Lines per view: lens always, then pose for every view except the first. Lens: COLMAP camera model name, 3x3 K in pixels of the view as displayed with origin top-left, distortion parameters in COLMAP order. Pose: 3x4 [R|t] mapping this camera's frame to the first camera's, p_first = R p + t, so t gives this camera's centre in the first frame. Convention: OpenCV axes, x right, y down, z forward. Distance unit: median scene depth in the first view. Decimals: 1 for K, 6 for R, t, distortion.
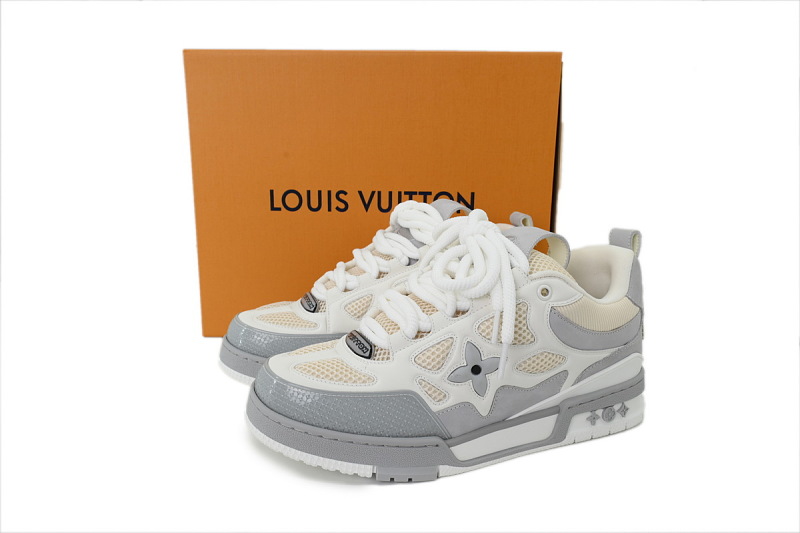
lens RADIAL K [[622.9, 0, 400.0], [0, 622.9, 266.5], [0, 0, 1]] dist [-0.005541, -0.001052]
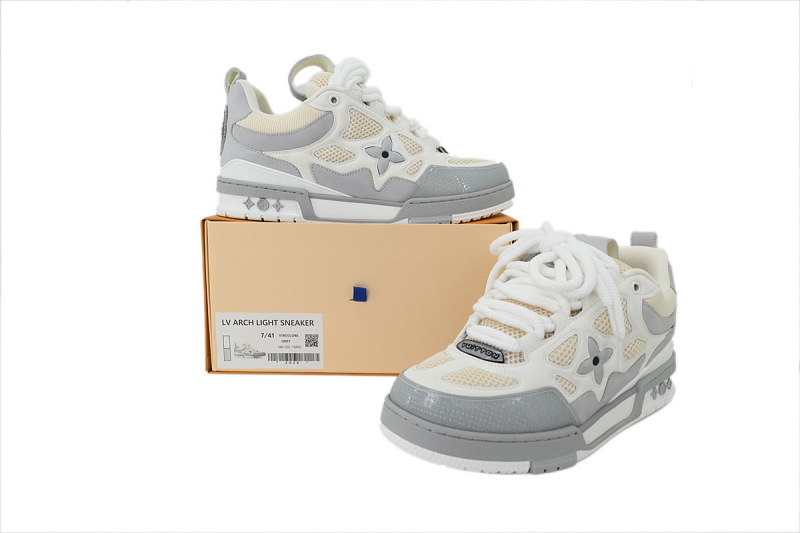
lens RADIAL K [[622.9, 0, 400.0], [0, 622.9, 266.5], [0, 0, 1]] dist [-0.005541, -0.001052]
pose [[0.945995, -0.070543, 0.316415, -0.553162], [0.080868, 0.996532, -0.019604, -0.010547], [-0.313934, 0.044133, 0.948418, 0.036251]]
